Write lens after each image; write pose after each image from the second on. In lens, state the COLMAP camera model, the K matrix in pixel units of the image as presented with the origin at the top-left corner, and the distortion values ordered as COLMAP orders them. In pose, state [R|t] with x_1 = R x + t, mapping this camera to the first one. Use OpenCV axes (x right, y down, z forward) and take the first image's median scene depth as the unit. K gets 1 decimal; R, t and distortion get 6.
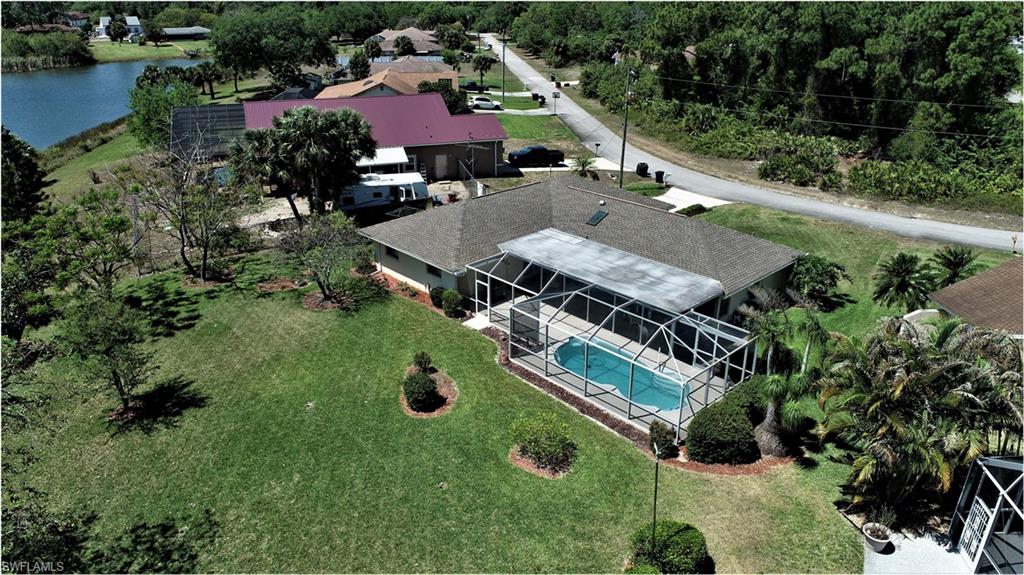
lens RADIAL K [[680.7, 0, 512.0], [0, 680.7, 287.5], [0, 0, 1]] dist [0.000116, -0.000887]
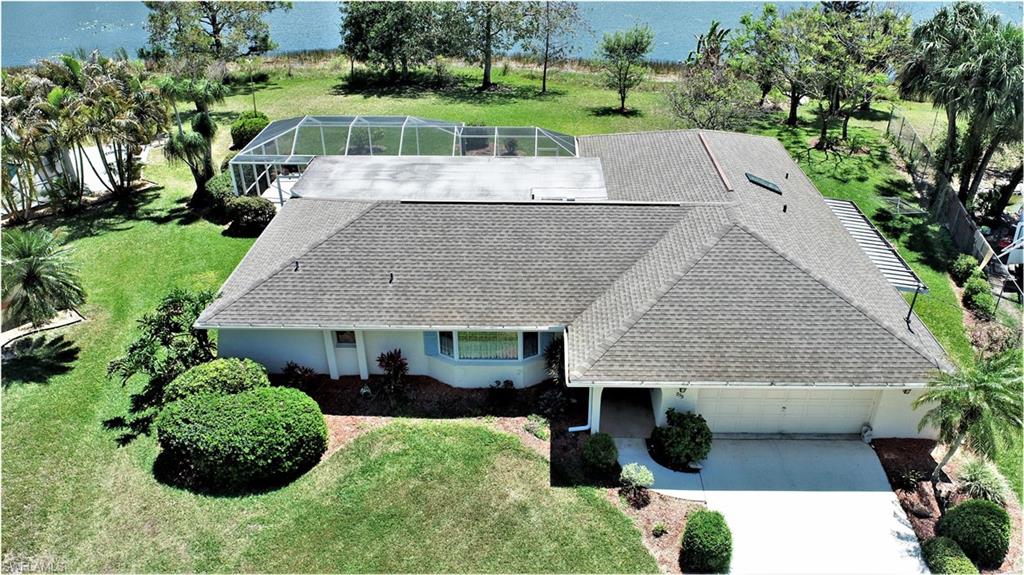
lens RADIAL K [[749.4, 0, 554.2], [0, 749.4, 266.7], [0, 0, 1]] dist [-0.009647, -0.003565]
pose [[-0.679847, 0.349088, -0.644938, 0.608266], [-0.298236, 0.671823, 0.678019, -0.545177], [0.669972, 0.653293, -0.352626, 1.371191]]
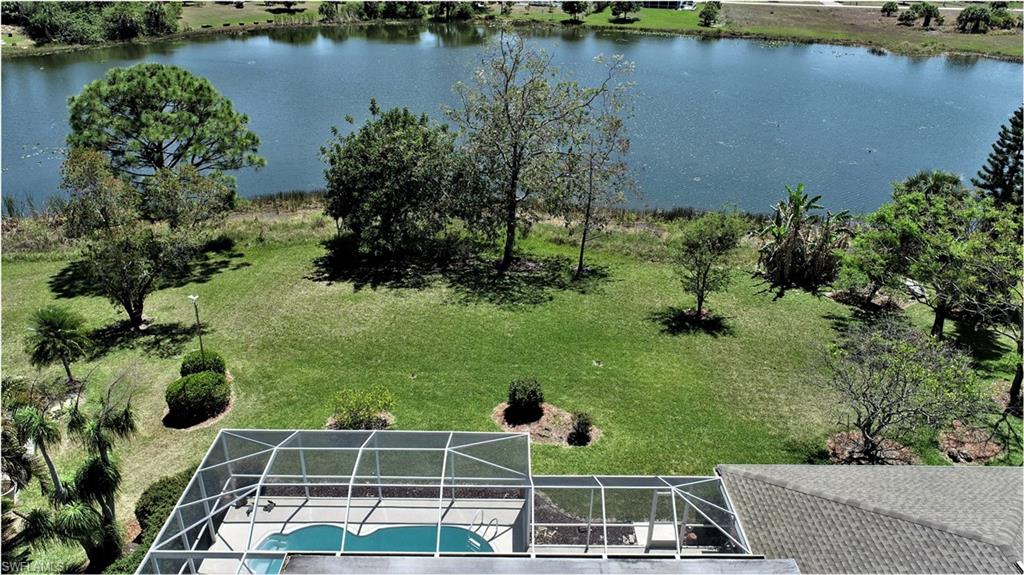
lens RADIAL K [[680.7, 0, 512.0], [0, 680.7, 287.5], [0, 0, 1]] dist [0.000116, -0.000887]
pose [[-0.681397, 0.324633, -0.655982, 0.324063], [-0.302645, 0.691074, 0.656370, -0.414171], [0.666411, 0.645778, -0.372647, 0.947481]]
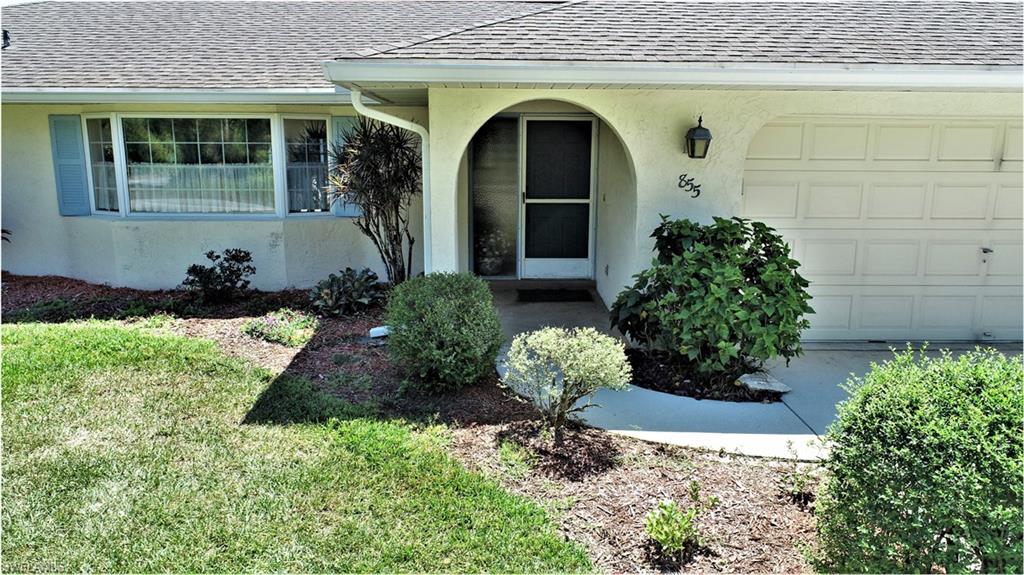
lens RADIAL K [[693.3, 0, 512.0], [0, 693.3, 287.5], [0, 0, 1]] dist [-0.004494, 0.001186]
pose [[-0.670738, 0.133750, -0.729535, 0.385132], [-0.295961, 0.853639, 0.428611, -0.181851], [0.680086, 0.503400, -0.532984, 1.374917]]
